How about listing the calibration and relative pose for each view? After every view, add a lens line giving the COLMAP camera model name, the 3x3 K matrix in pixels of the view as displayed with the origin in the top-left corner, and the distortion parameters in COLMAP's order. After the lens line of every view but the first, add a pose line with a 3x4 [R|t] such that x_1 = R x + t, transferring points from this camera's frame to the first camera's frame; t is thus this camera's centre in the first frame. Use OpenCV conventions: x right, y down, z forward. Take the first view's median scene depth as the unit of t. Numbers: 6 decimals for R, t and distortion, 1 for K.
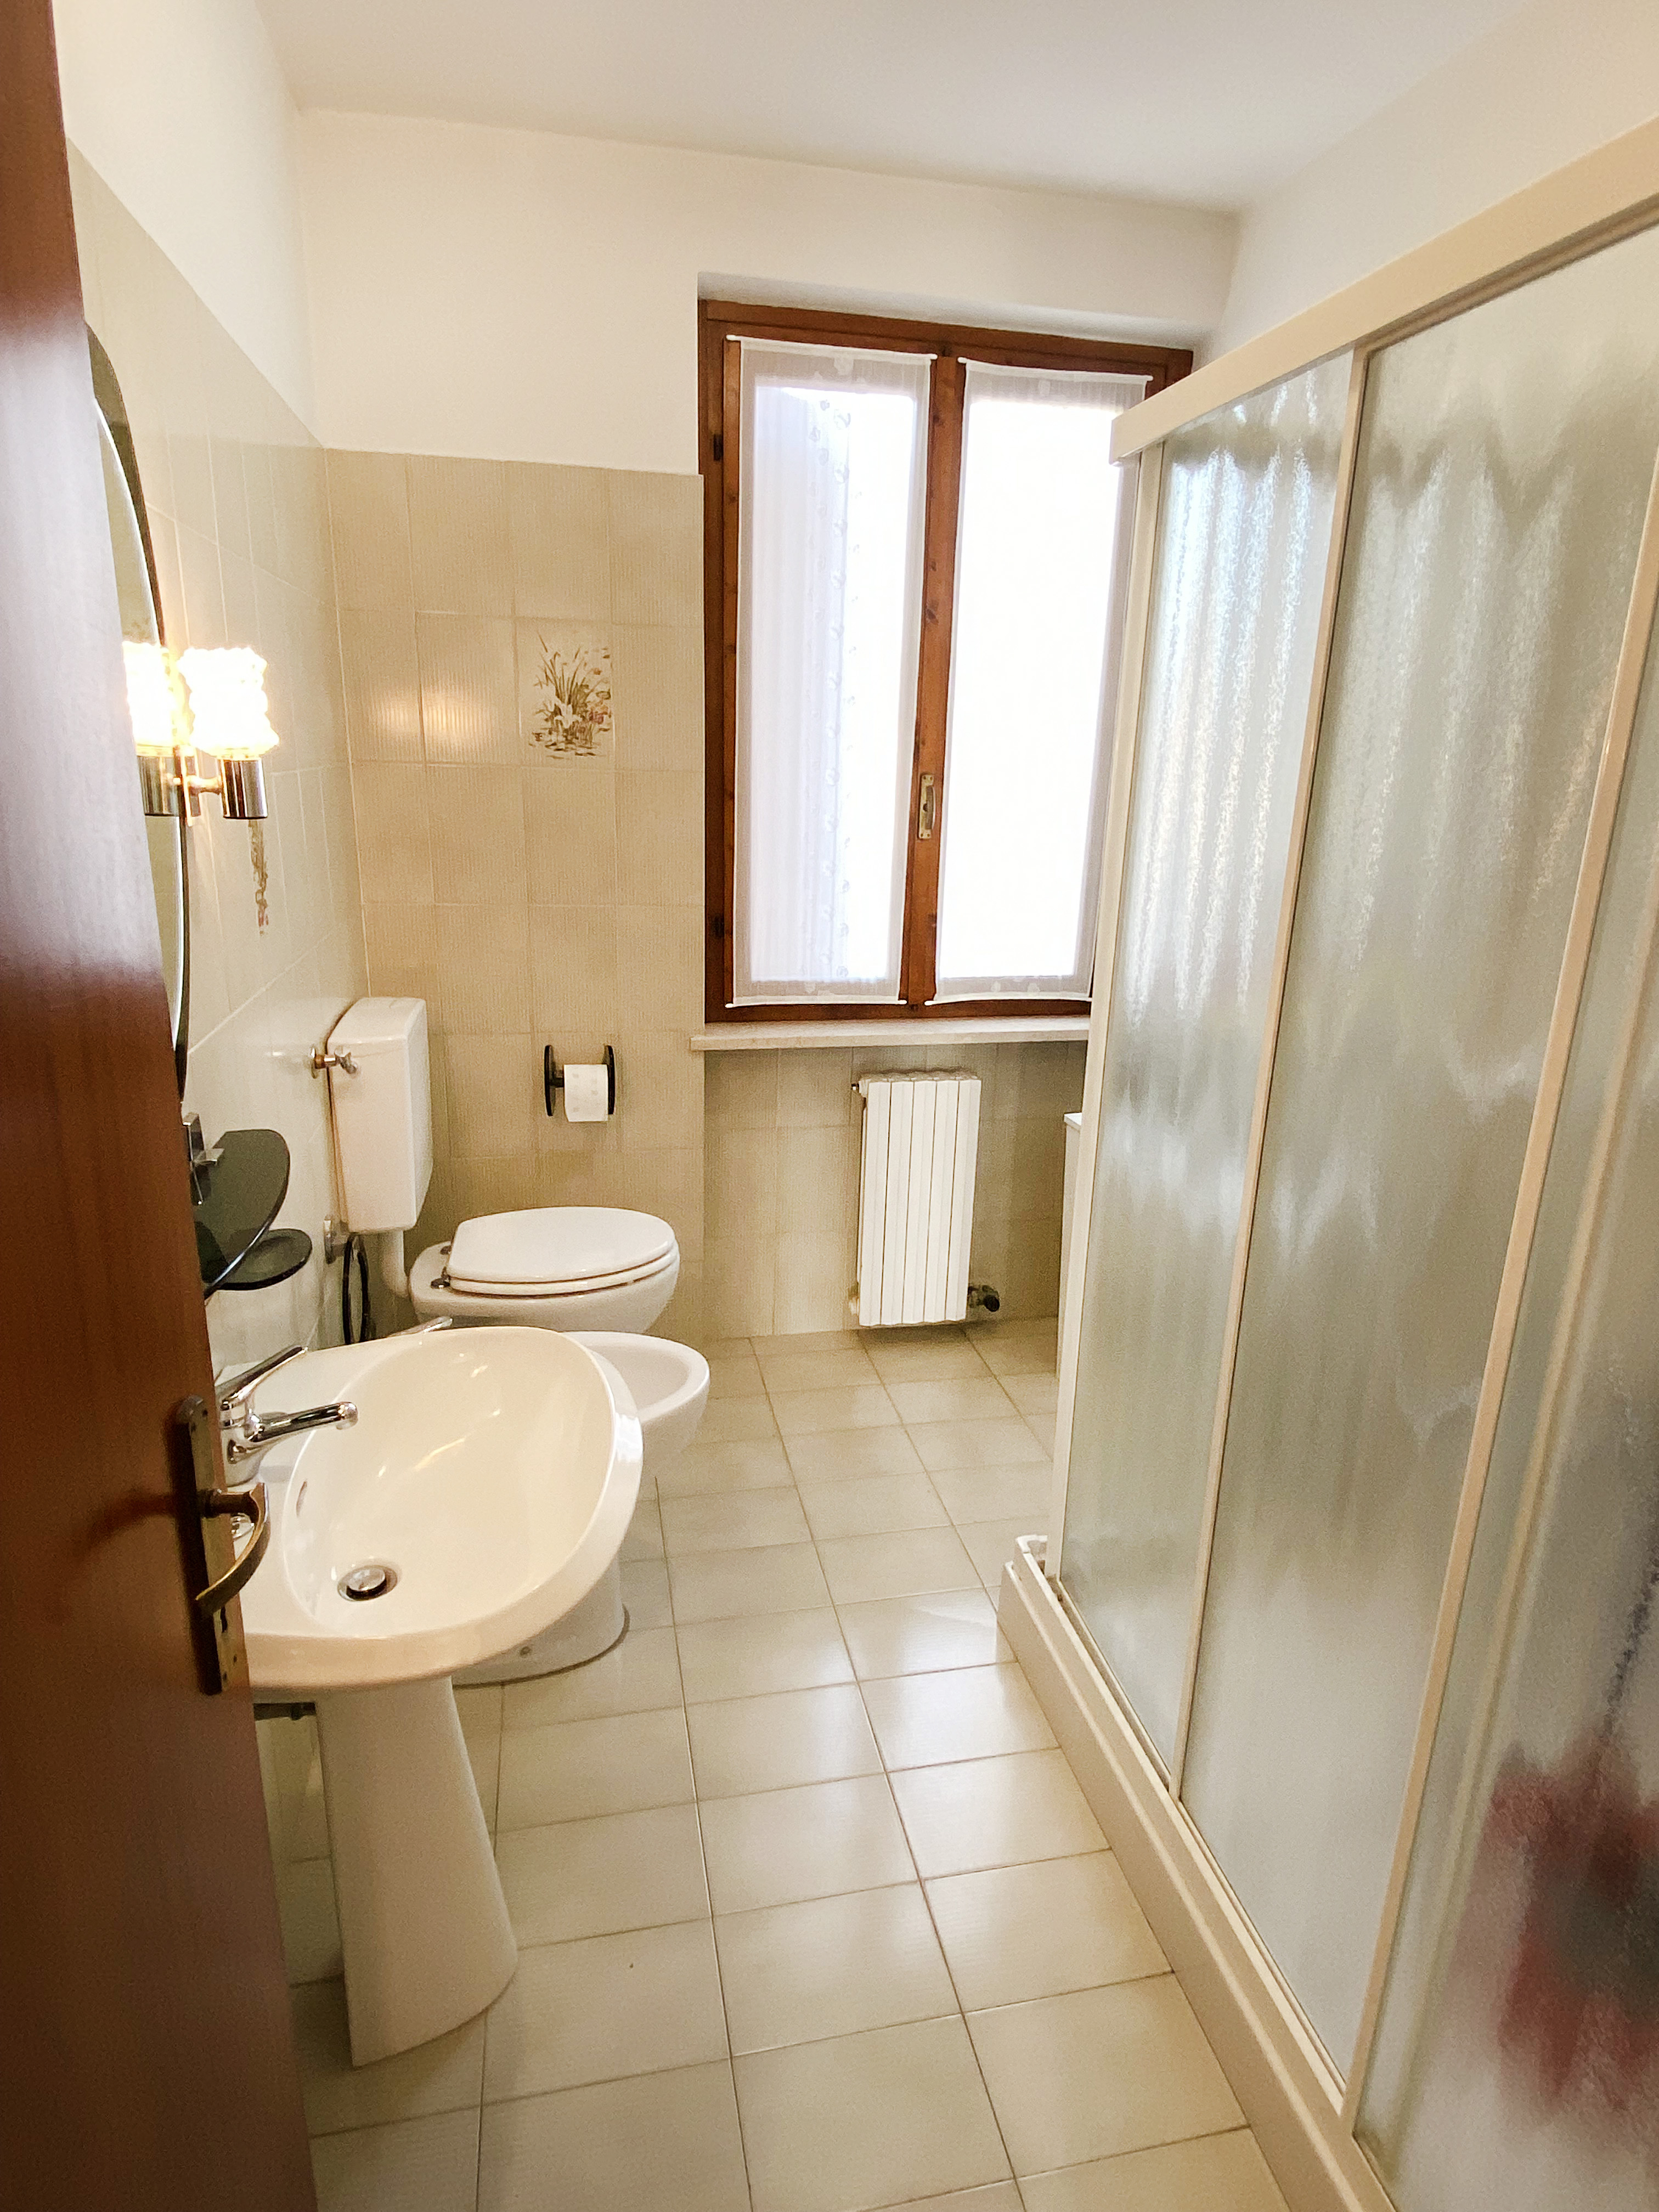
lens RADIAL K [[1236.1, 0, 830.9], [0, 1236.1, 1103.4], [0, 0, 1]] dist [0.003090, 0.000207]
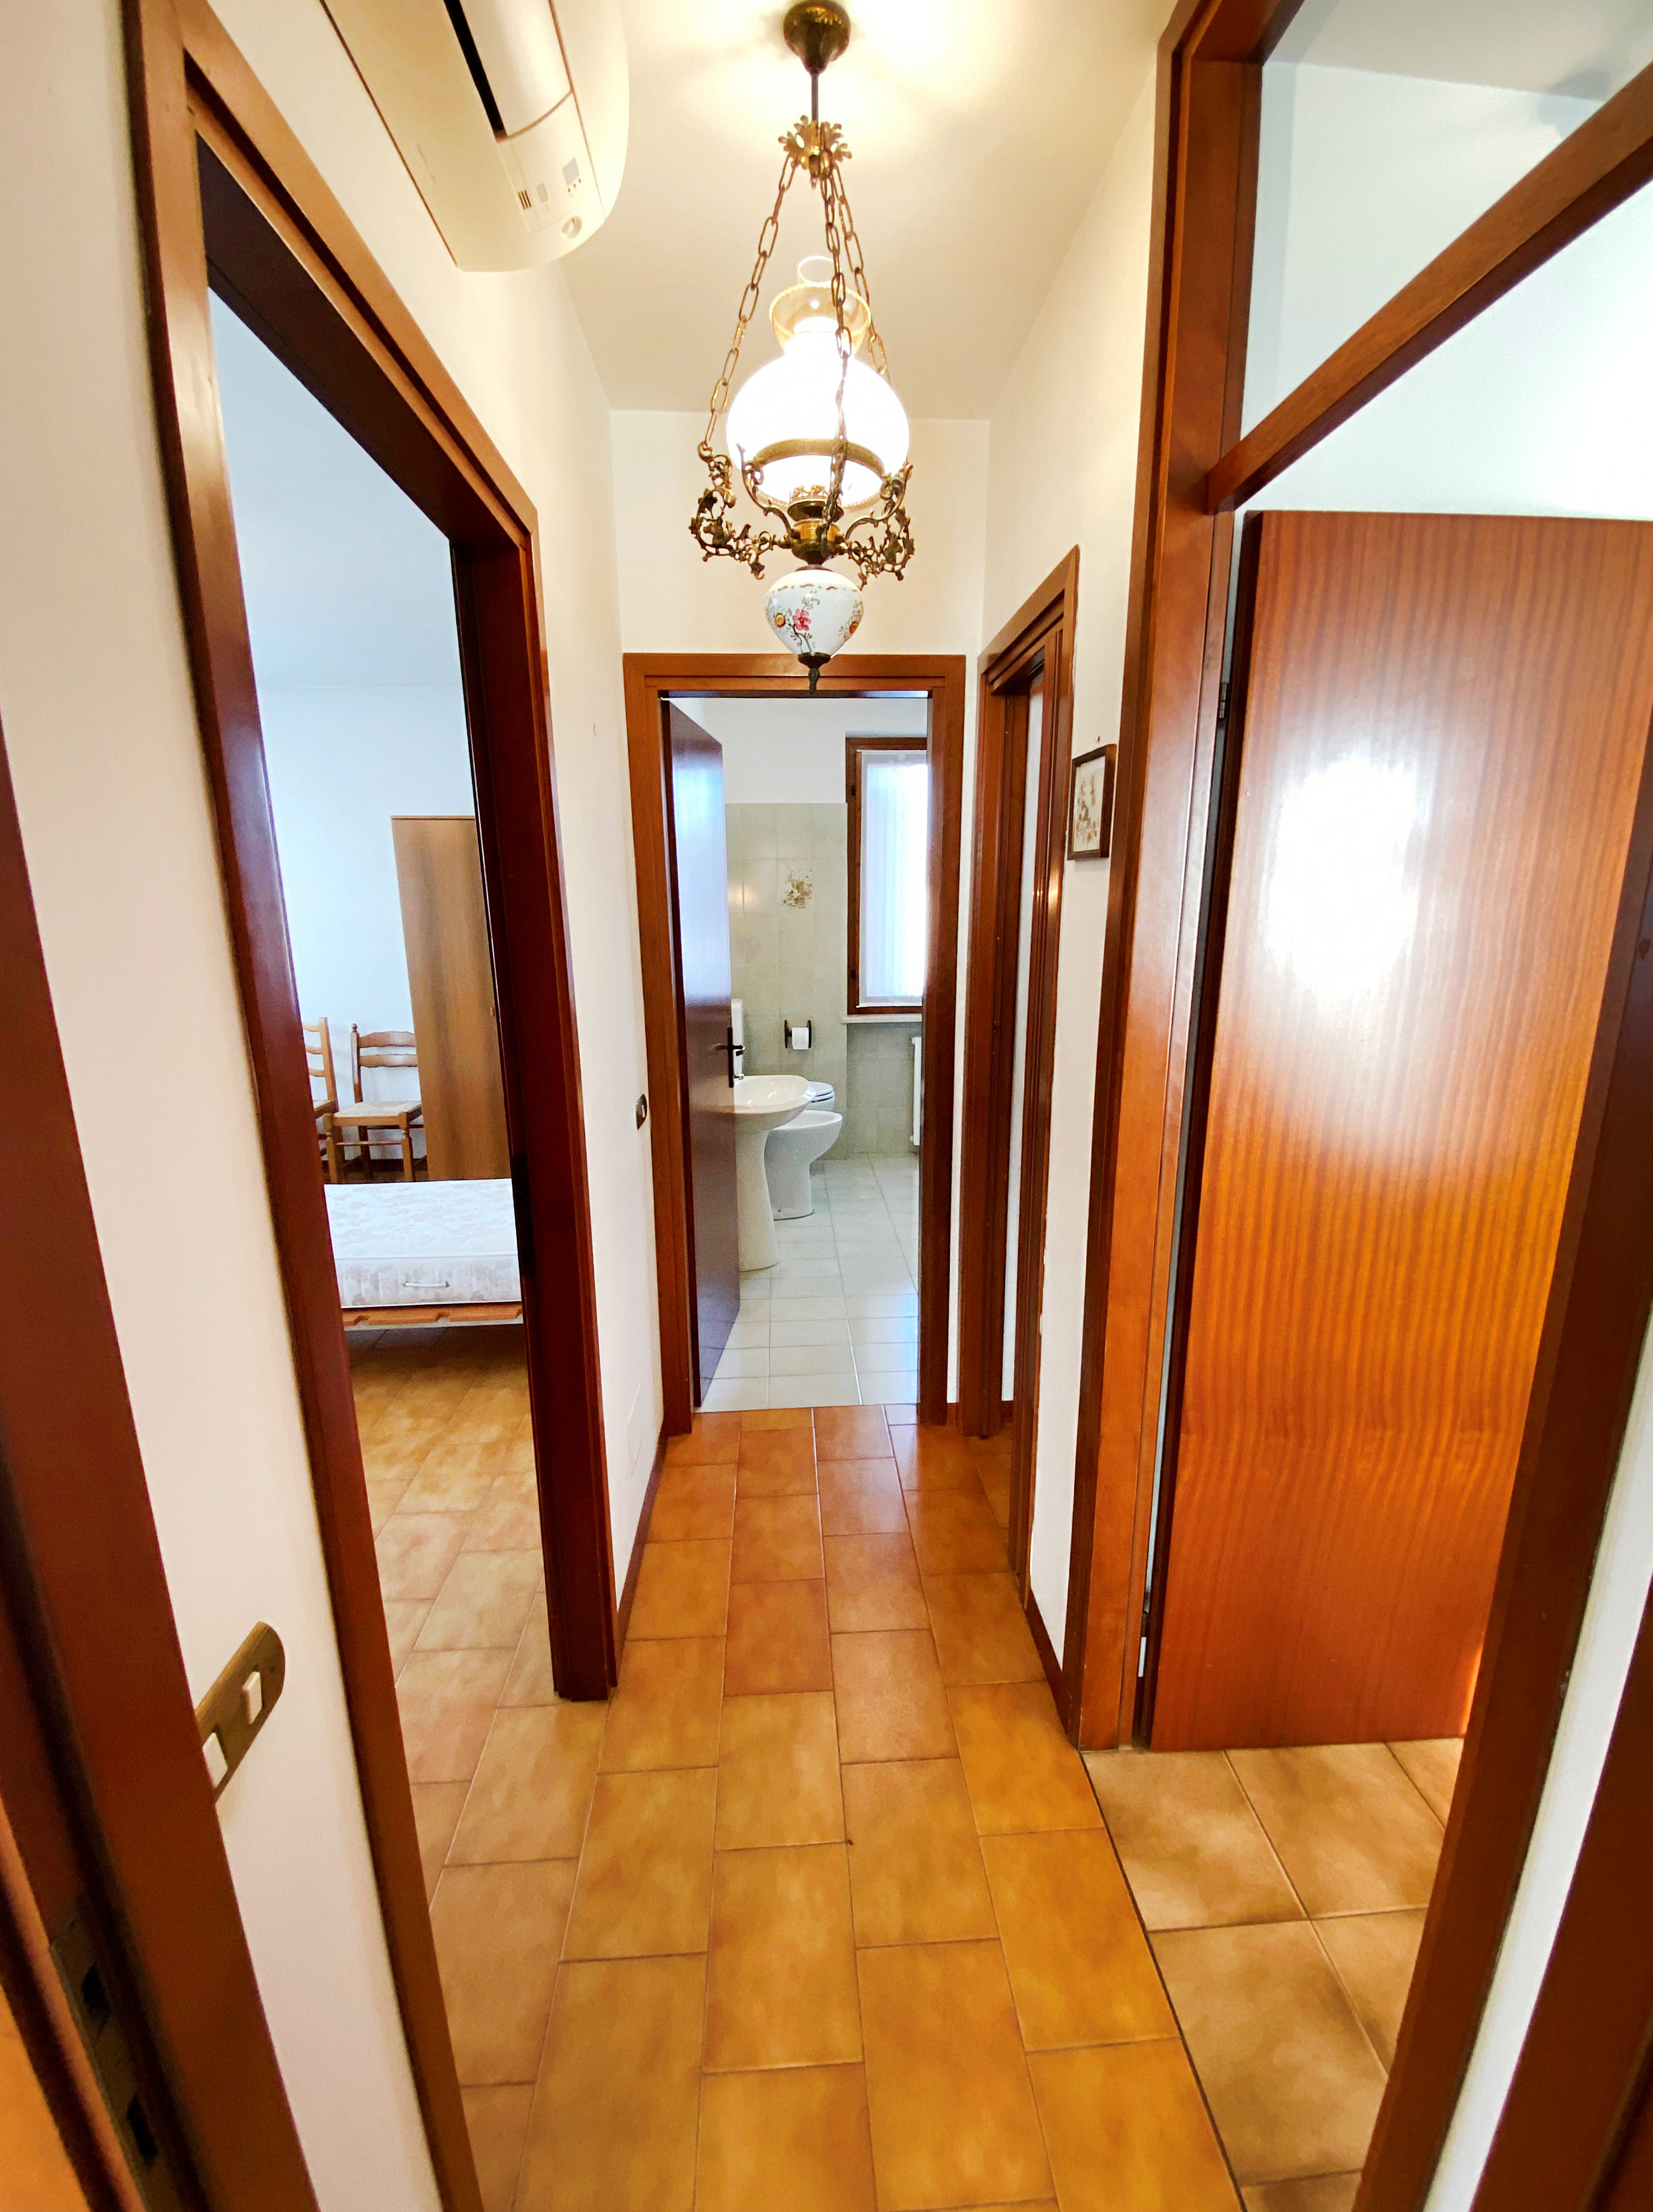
lens RADIAL K [[889.0, 0, 825.9], [0, 889.0, 1104.6], [0, 0, 1]] dist [-0.000155, -0.000002]
pose [[0.988832, 0.000620, -0.149032, 0.127145], [-0.009064, 0.998390, -0.055985, 0.229741], [0.148757, 0.056710, 0.987246, -0.792929]]
